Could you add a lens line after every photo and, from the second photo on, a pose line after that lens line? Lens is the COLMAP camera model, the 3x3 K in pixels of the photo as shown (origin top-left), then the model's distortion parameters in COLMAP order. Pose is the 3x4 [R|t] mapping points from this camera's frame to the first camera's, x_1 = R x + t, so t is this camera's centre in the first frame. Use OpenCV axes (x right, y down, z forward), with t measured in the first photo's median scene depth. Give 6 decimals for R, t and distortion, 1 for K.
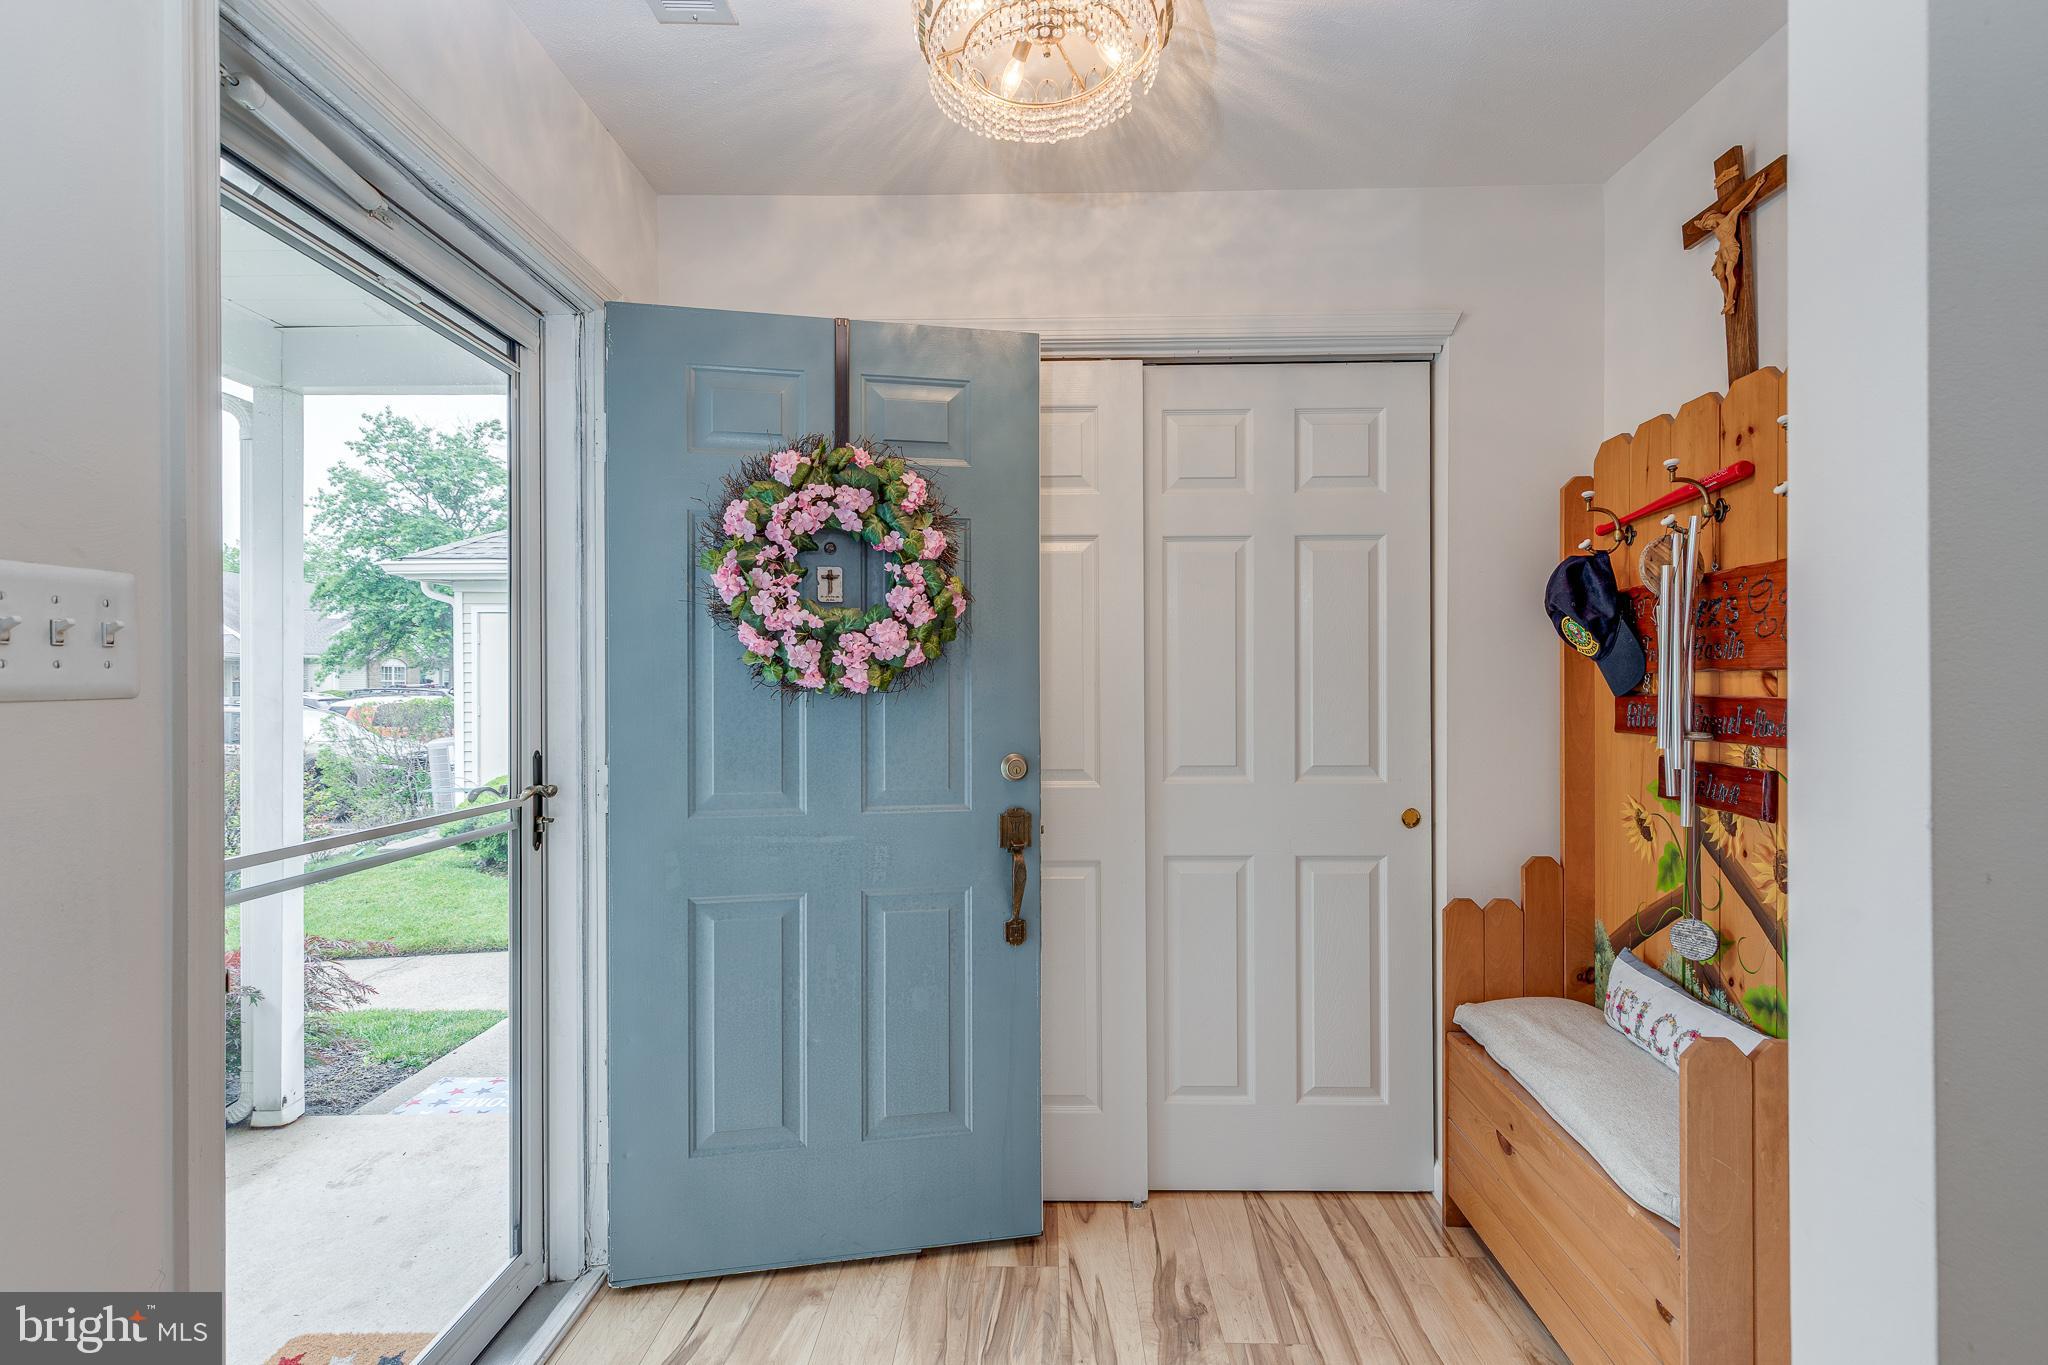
lens RADIAL K [[918.4, 0, 1029.3], [0, 918.4, 684.4], [0, 0, 1]] dist [0.005622, -0.000809]
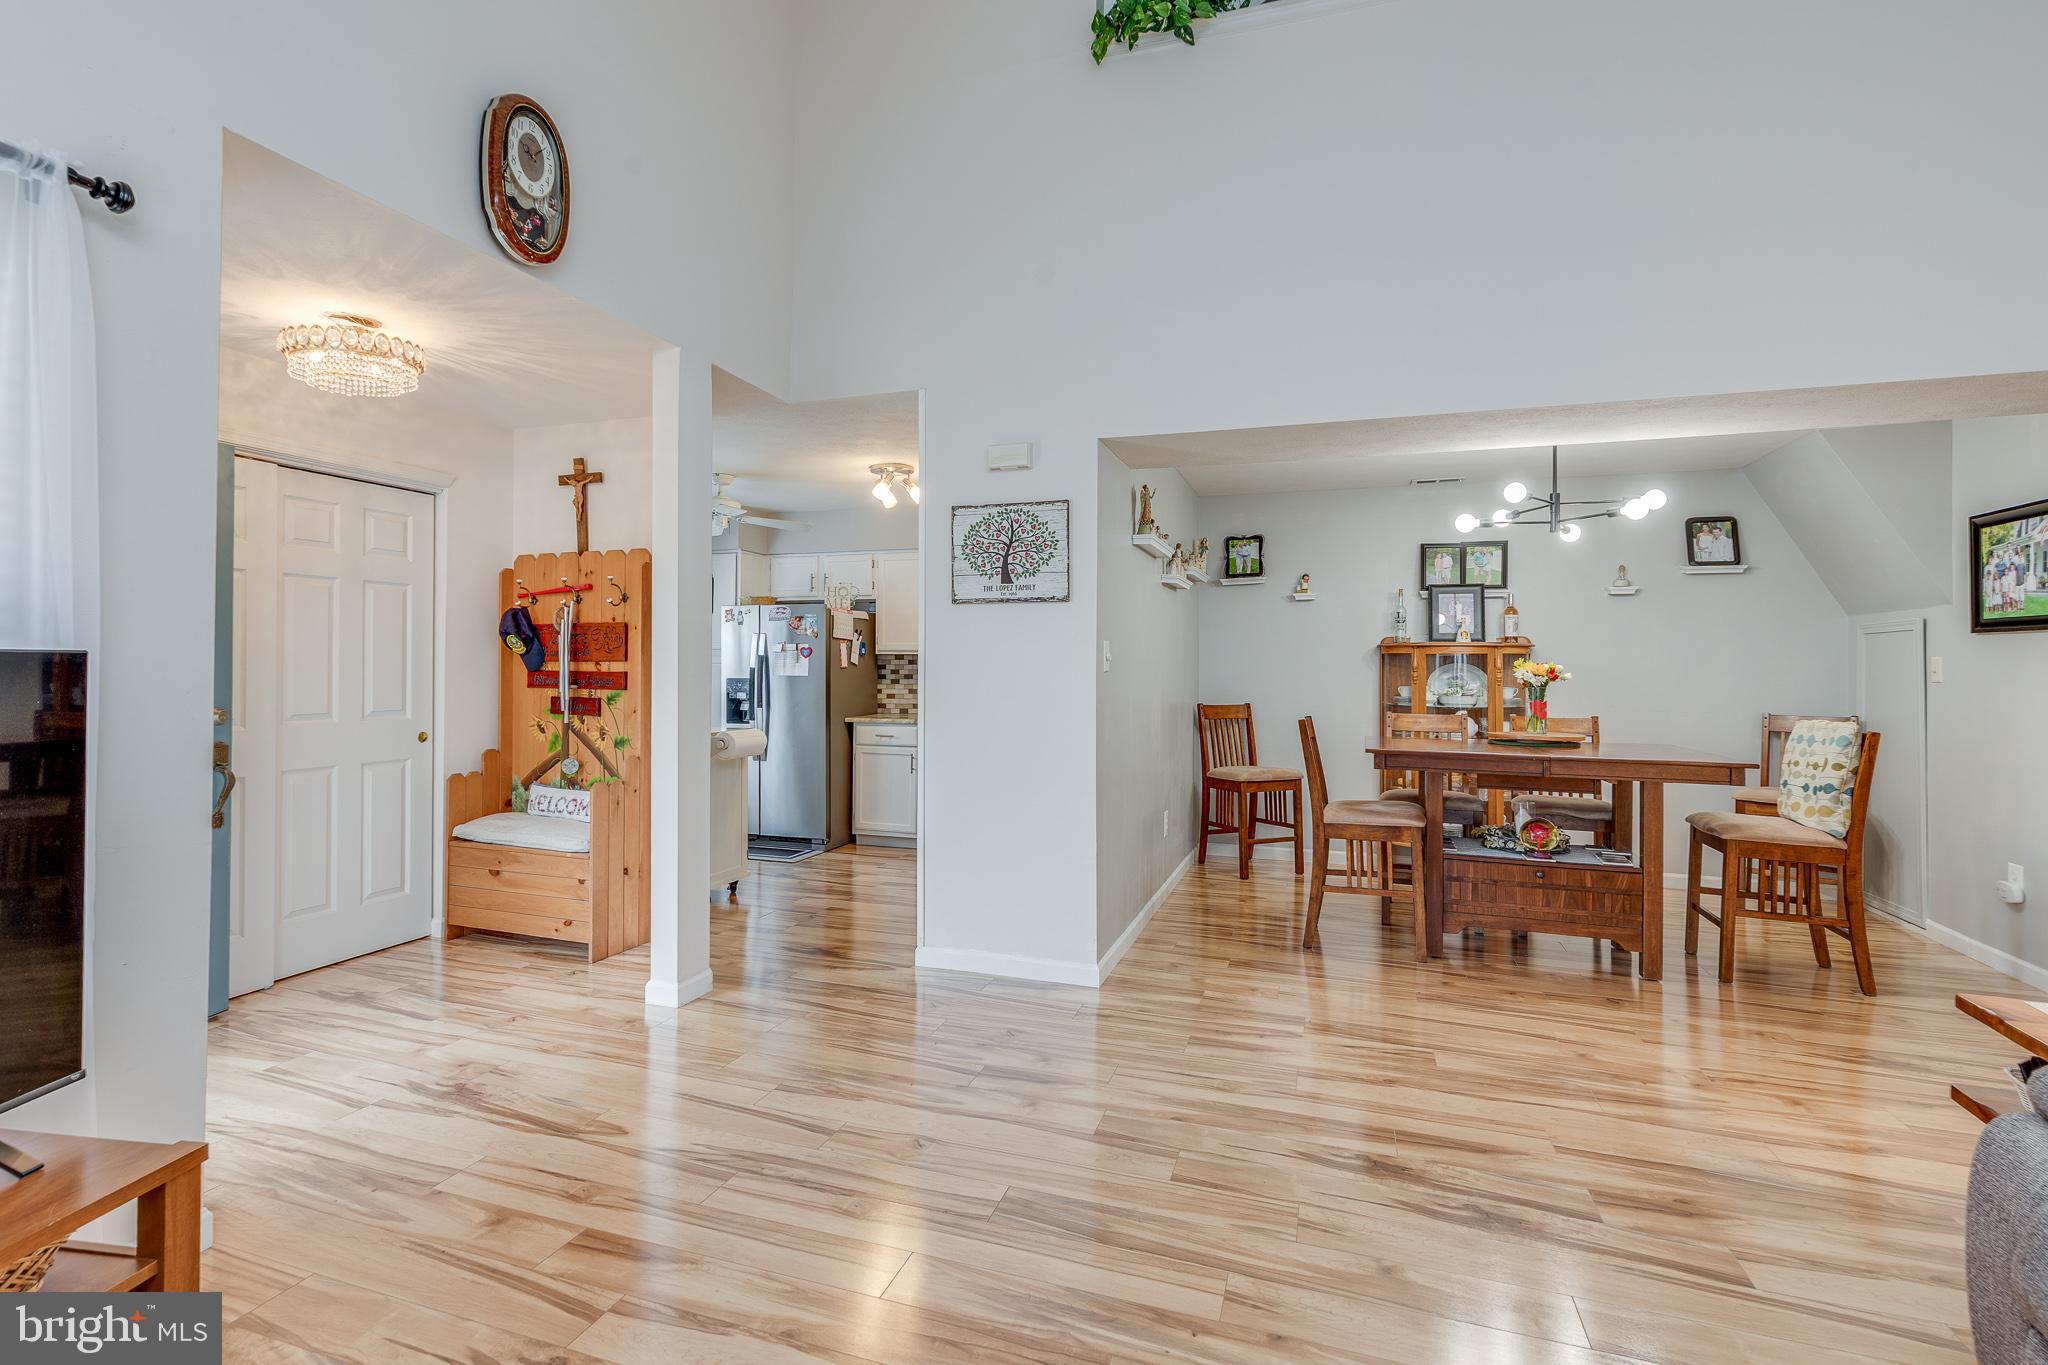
lens RADIAL K [[918.4, 0, 1017.9], [0, 918.4, 671.2], [0, 0, 1]] dist [0.005622, -0.000809]
pose [[0.296632, -0.000733, 0.954992, -1.218140], [-0.007054, 0.999971, 0.002958, -0.002854], [-0.954966, -0.007614, 0.296618, -0.852853]]
